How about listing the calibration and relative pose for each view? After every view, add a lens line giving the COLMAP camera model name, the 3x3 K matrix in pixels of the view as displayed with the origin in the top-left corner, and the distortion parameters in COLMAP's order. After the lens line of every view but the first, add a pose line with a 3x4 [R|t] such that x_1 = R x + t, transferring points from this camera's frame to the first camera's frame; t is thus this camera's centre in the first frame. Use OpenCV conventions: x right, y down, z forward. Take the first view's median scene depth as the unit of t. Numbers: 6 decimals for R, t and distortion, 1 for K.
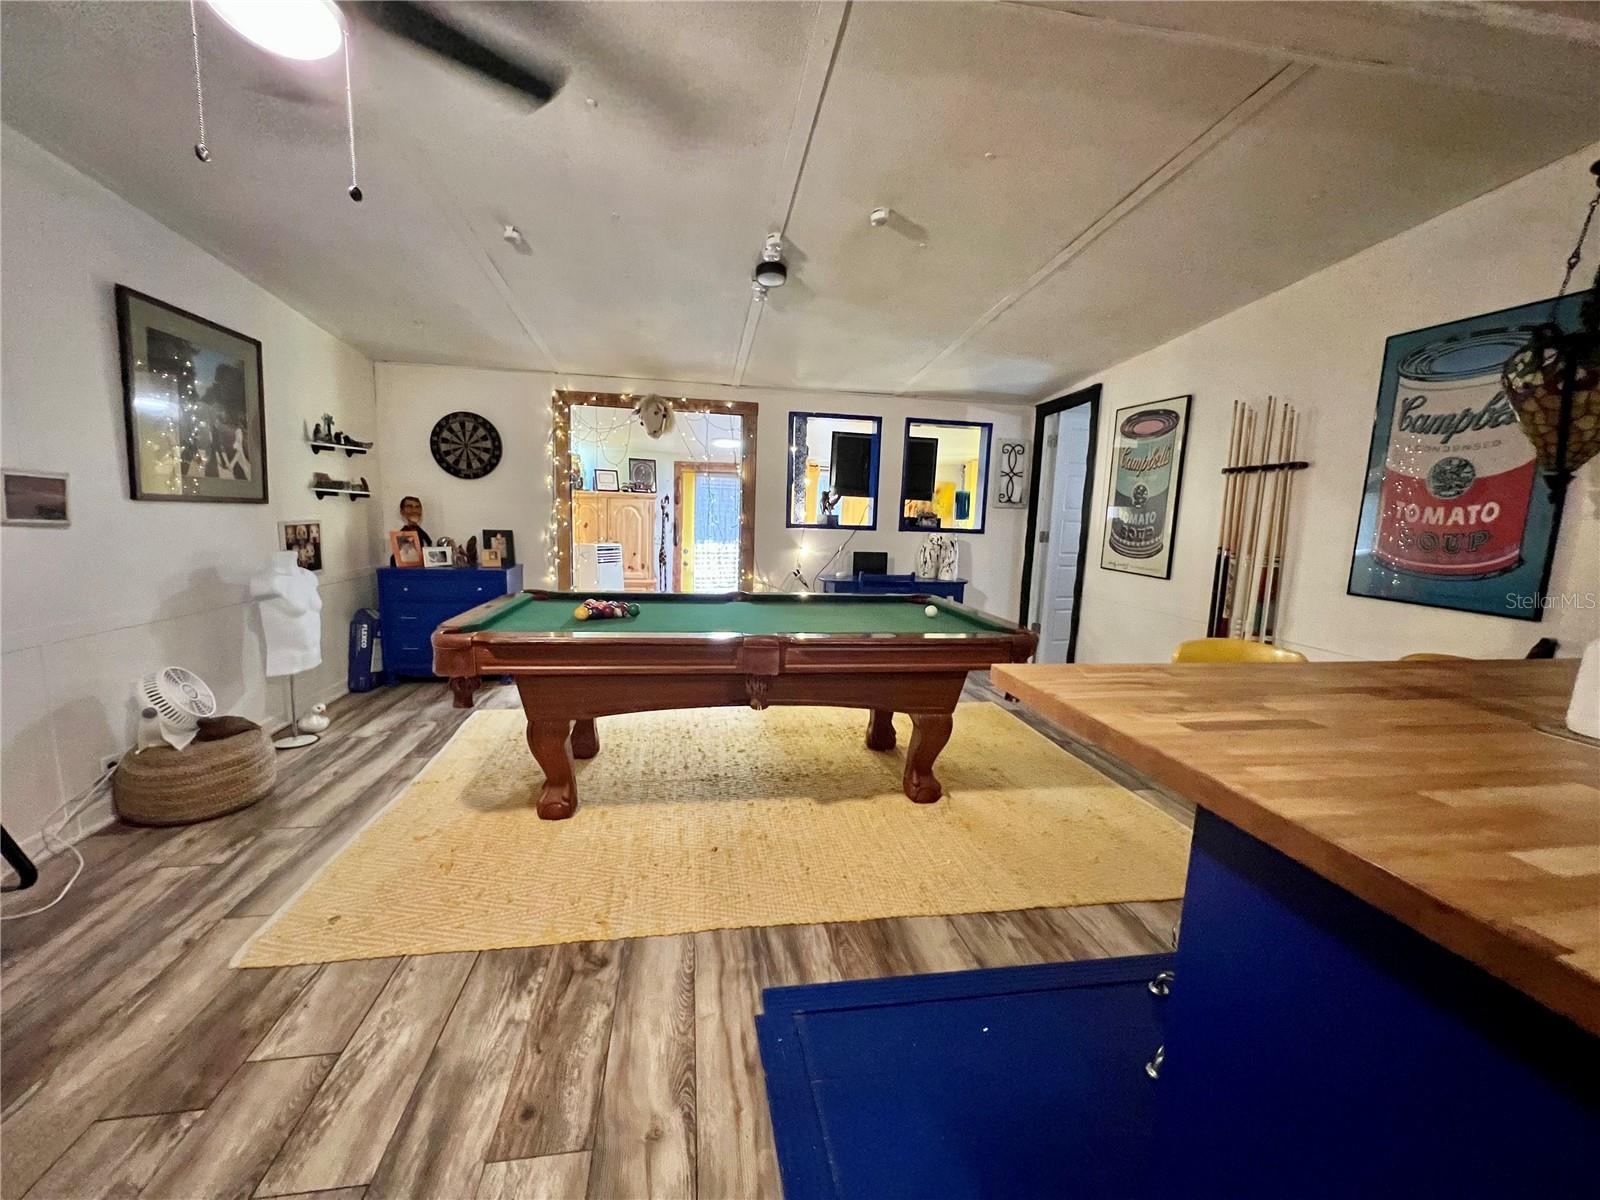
lens RADIAL K [[650.9, 0, 800.0], [0, 650.9, 600.0], [0, 0, 1]] dist [0.000591, -0.000373]
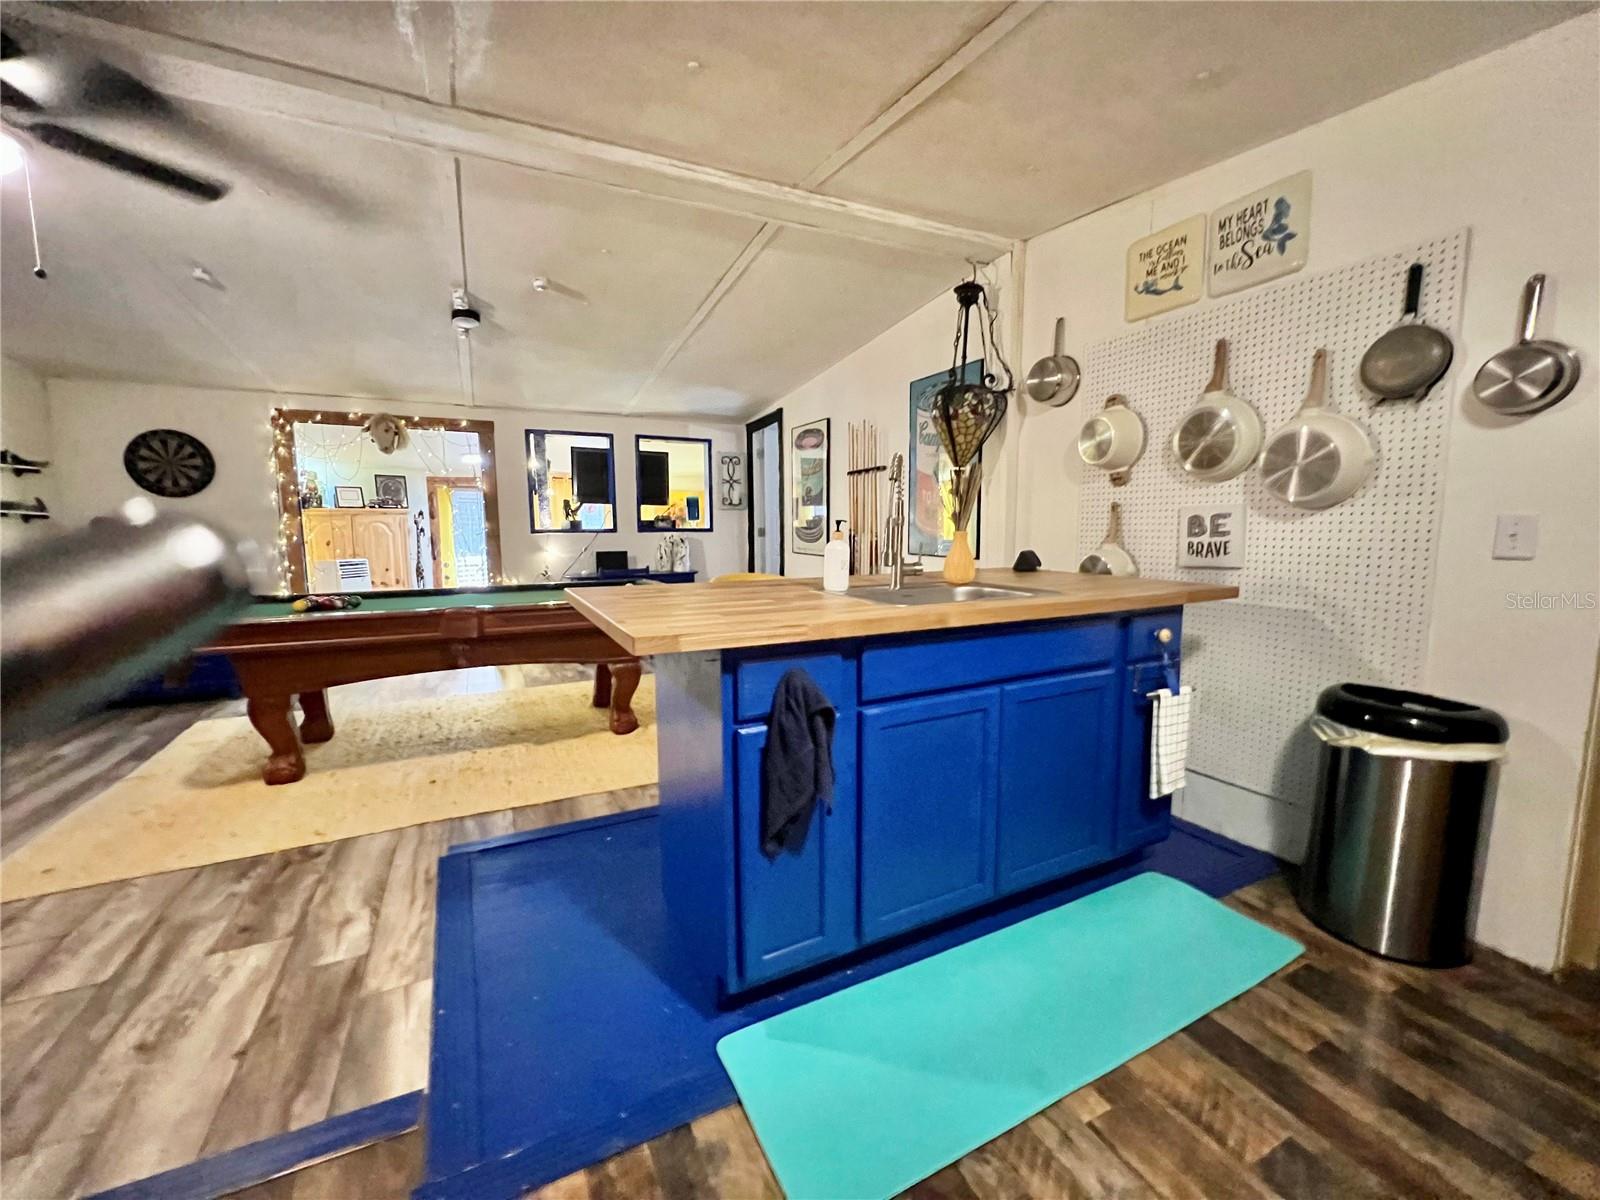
lens RADIAL K [[646.4, 0, 800.0], [0, 646.4, 600.0], [0, 0, 1]] dist [-0.000403, 0.000943]
pose [[0.957660, -0.072866, 0.278528, 0.115013], [0.078365, 0.996887, -0.008647, 0.053192], [-0.277031, 0.030107, 0.960389, -0.202680]]
